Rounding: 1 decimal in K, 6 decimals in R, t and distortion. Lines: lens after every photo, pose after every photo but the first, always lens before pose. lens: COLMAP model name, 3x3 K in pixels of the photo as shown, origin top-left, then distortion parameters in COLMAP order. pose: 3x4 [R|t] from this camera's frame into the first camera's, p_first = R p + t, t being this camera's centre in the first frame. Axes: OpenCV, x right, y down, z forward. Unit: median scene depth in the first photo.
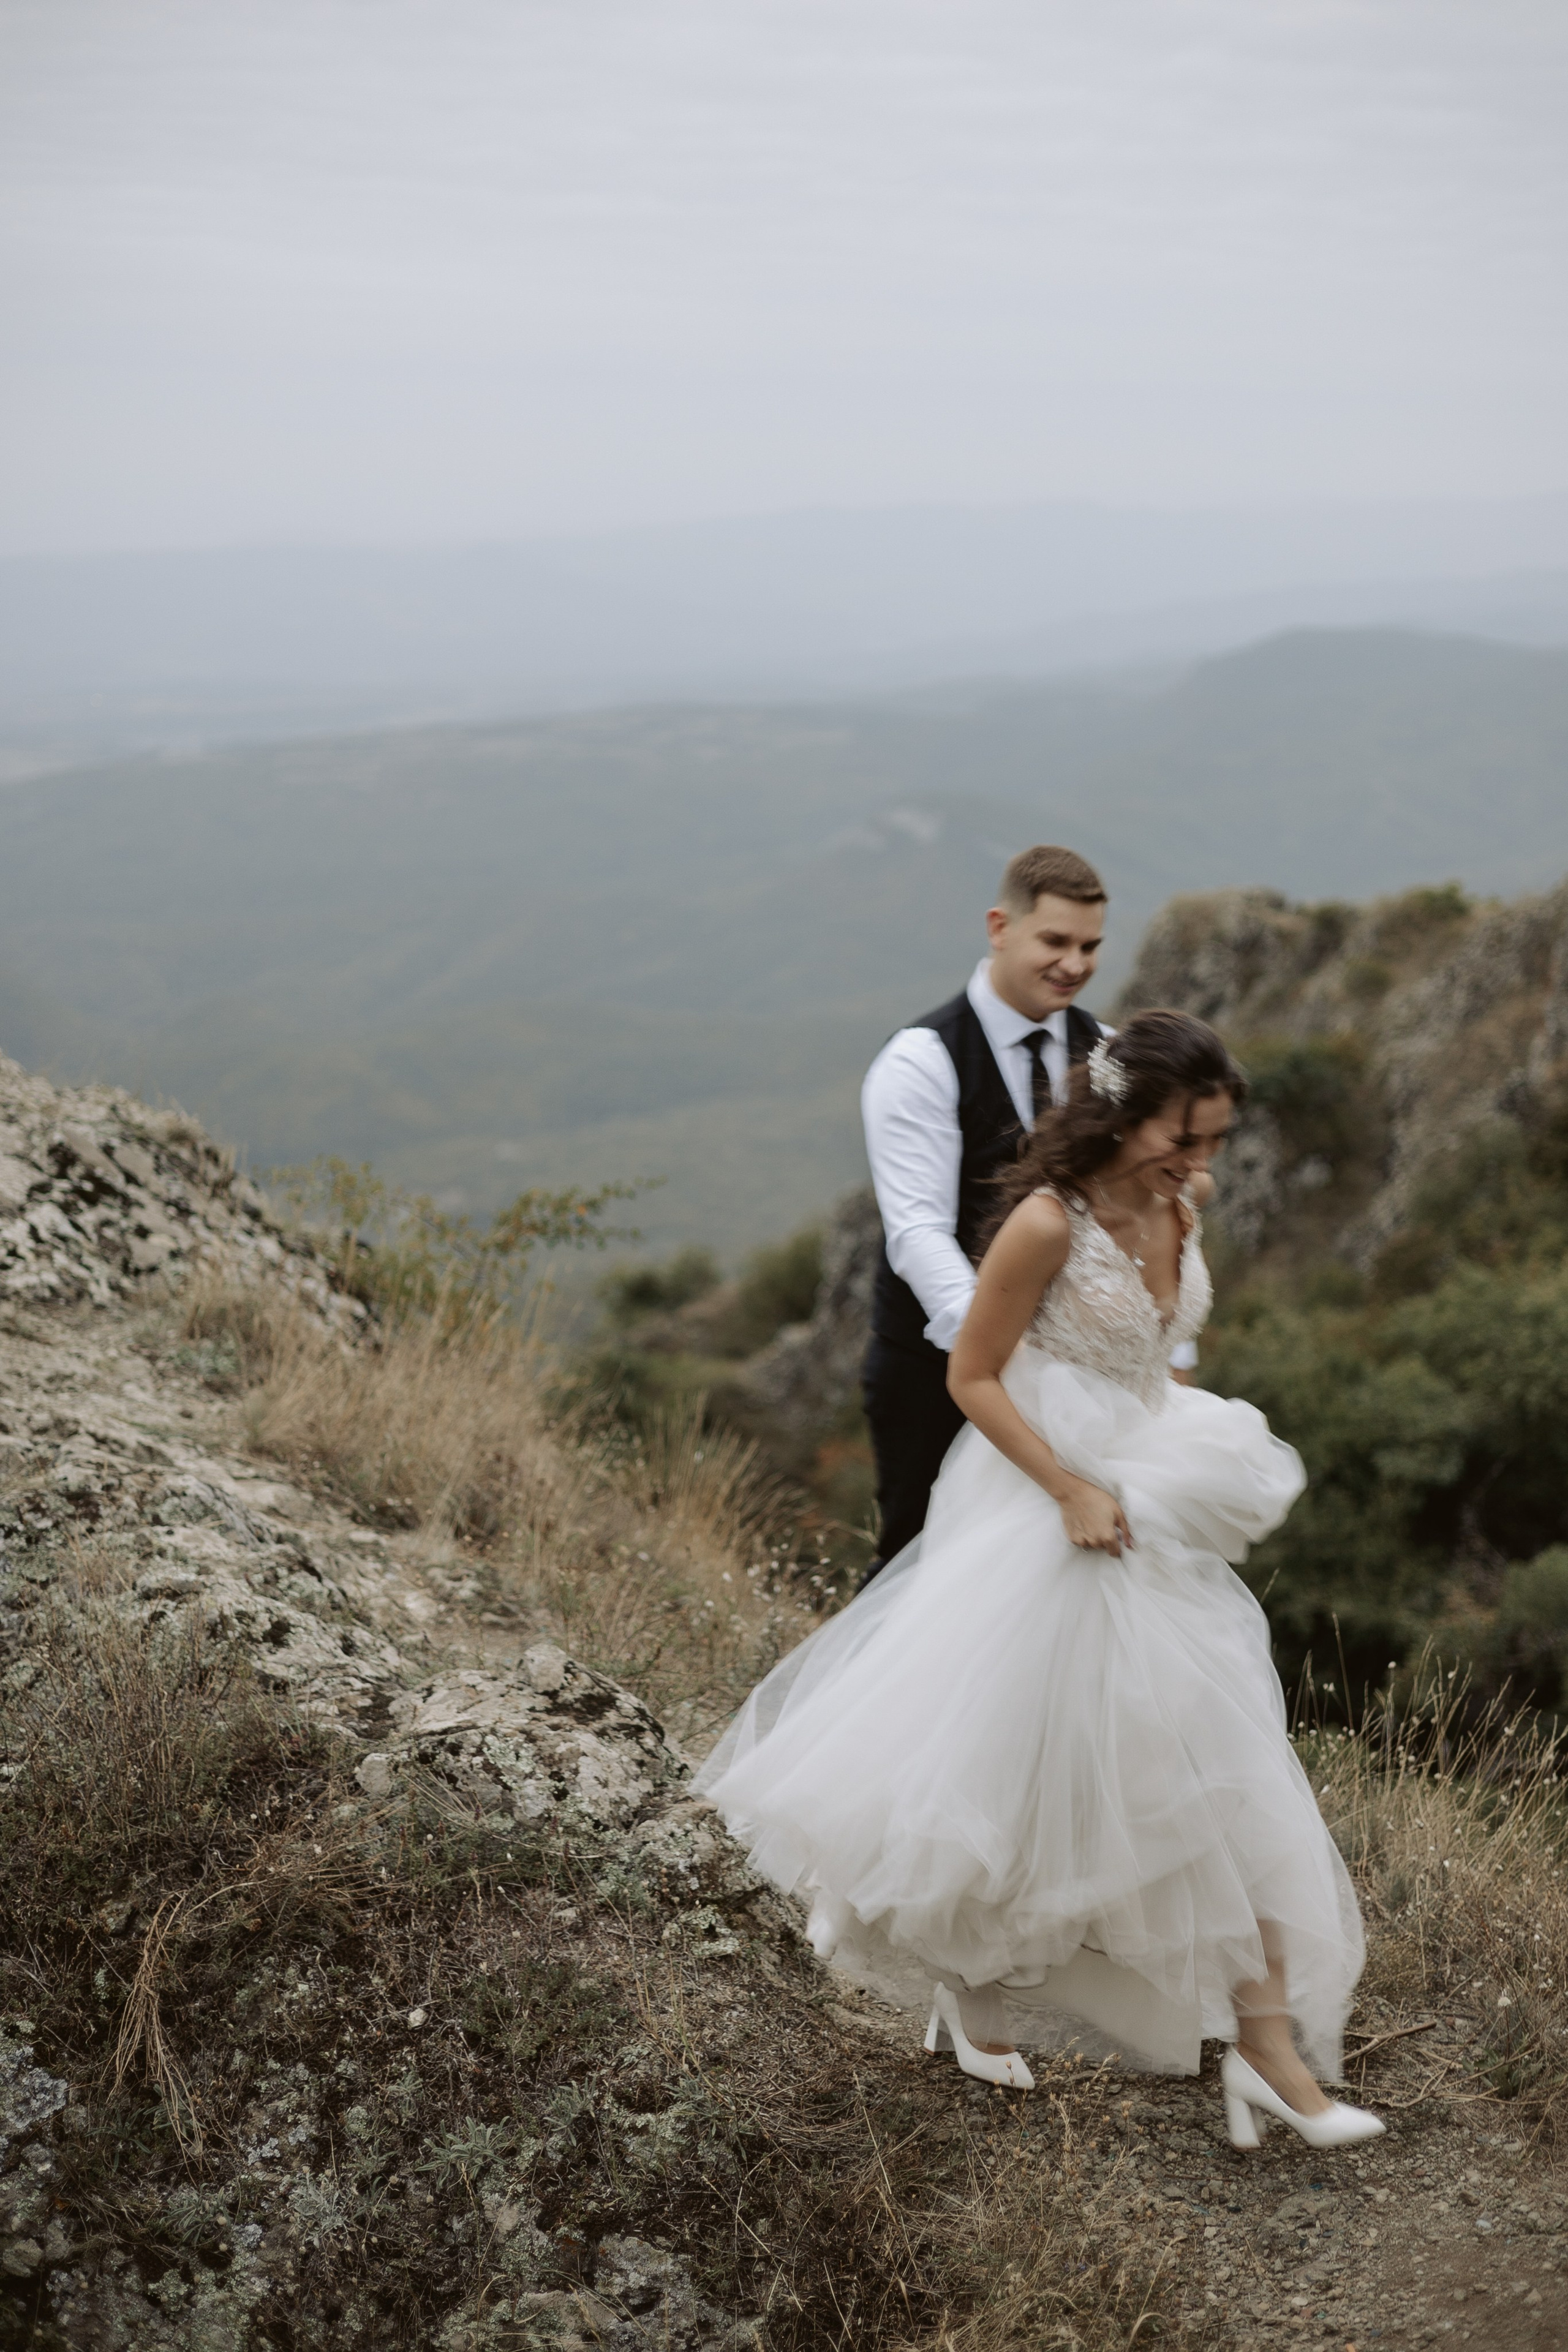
lens RADIAL K [[3285.9, 0, 788.0], [0, 3285.9, 1201.6], [0, 0, 1]] dist [0.028612, -0.005014]
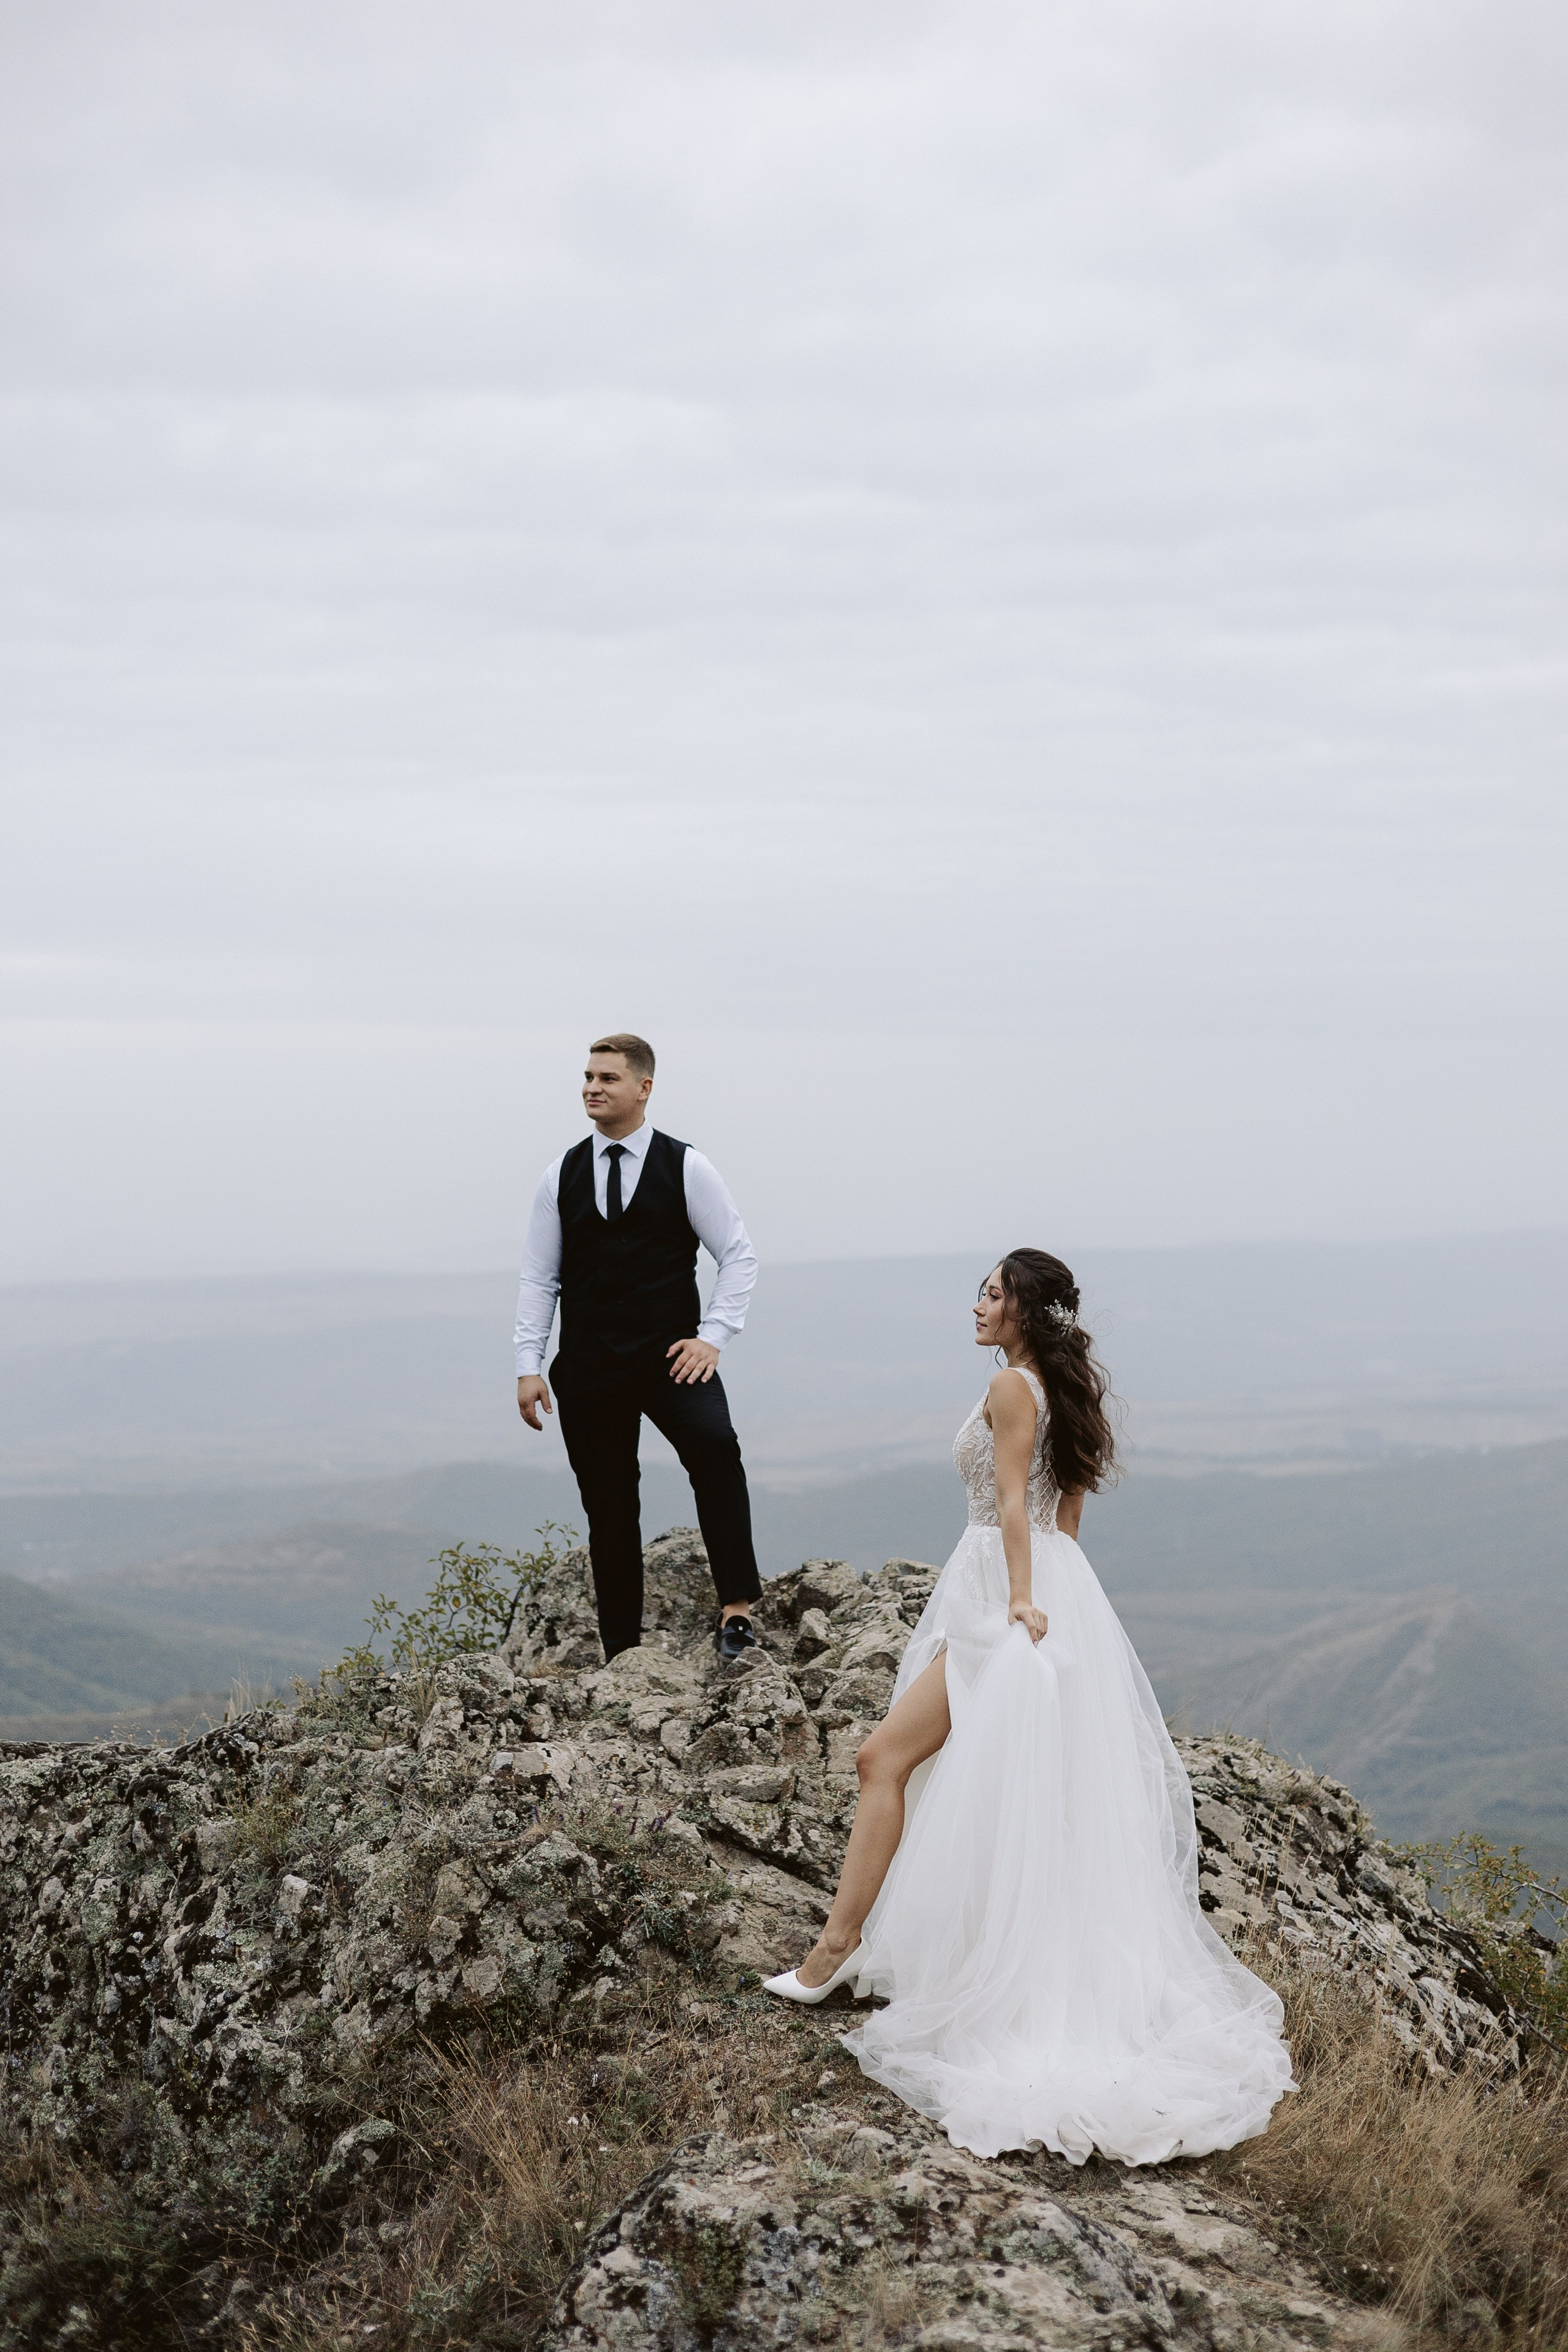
lens RADIAL K [[3285.9, 0, 788.0], [0, 3285.9, 1201.6], [0, 0, 1]] dist [0.028612, -0.005014]
pose [[0.901315, -0.003011, -0.433154, 0.120546], [-0.083712, 0.979914, -0.181000, -0.008037], [0.424999, 0.199398, 0.882959, 0.197971]]
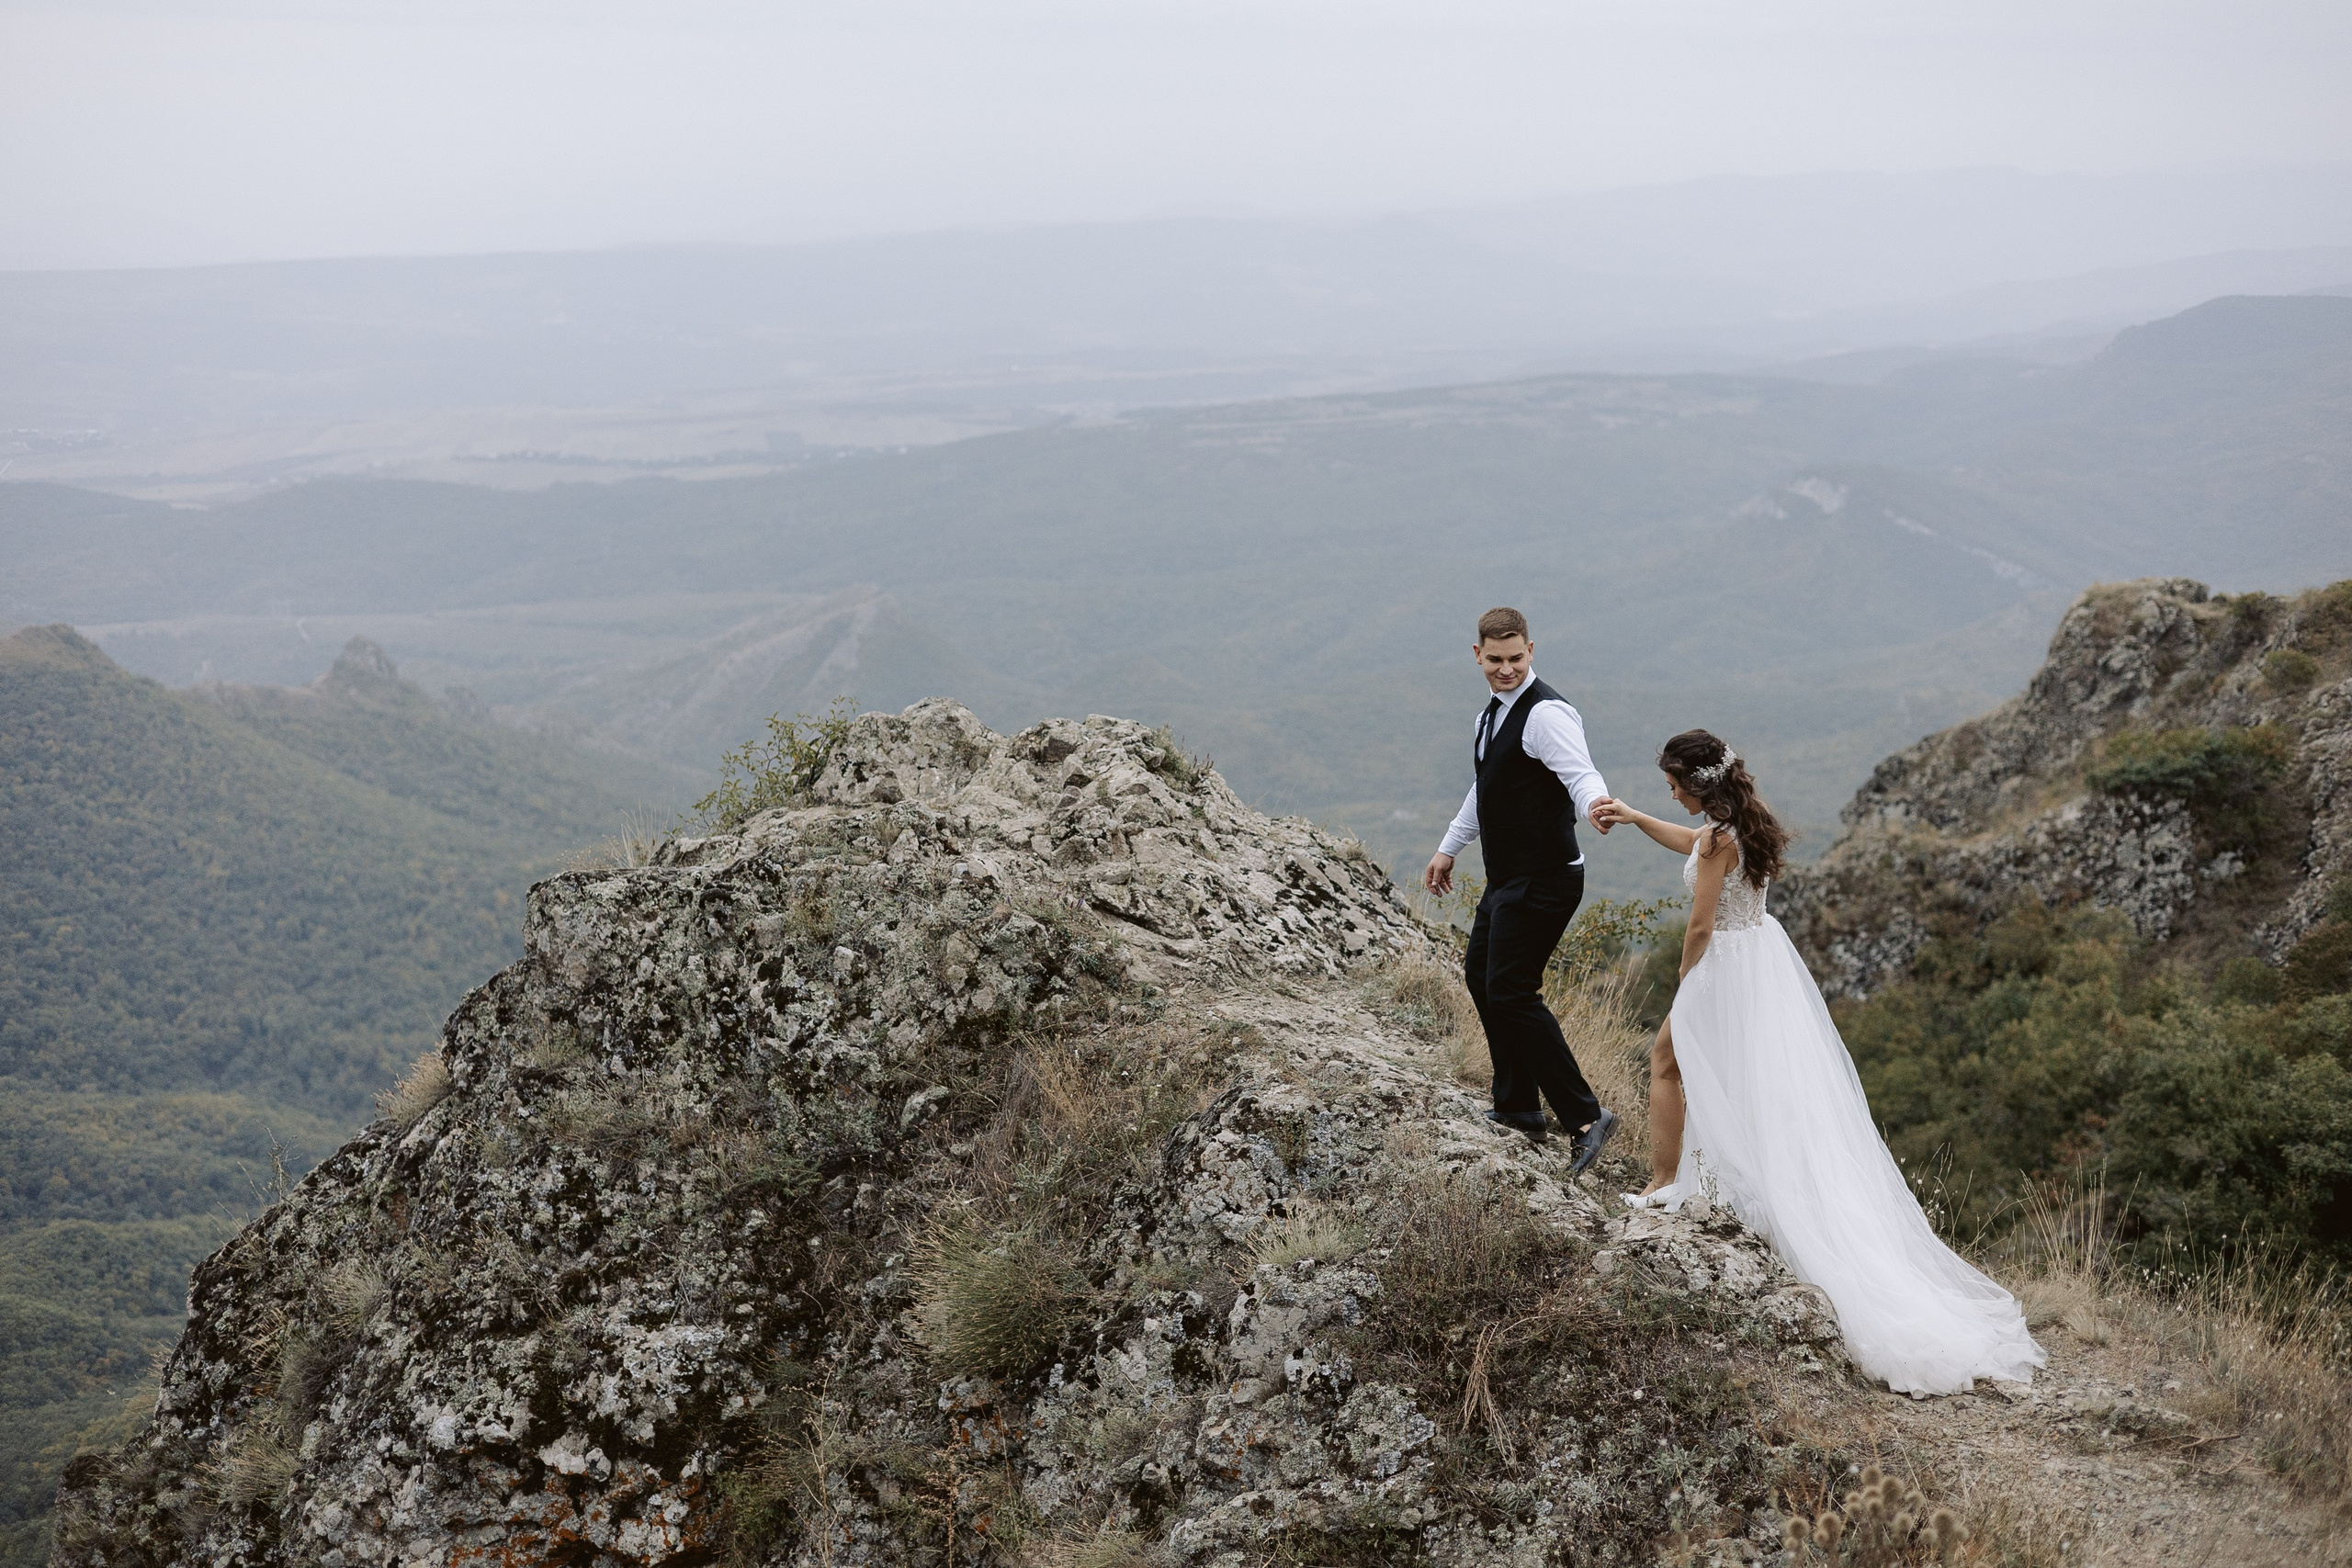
lens RADIAL K [[3270.1, 0, 1181.7], [0, 3270.1, 814.2], [0, 0, 1]] dist [0.018761, 0.069297]
pose [[0.988145, 0.025682, -0.151359, -0.076634], [-0.028105, 0.999509, -0.013888, -0.025518], [0.150928, 0.017977, 0.988381, -0.616013]]
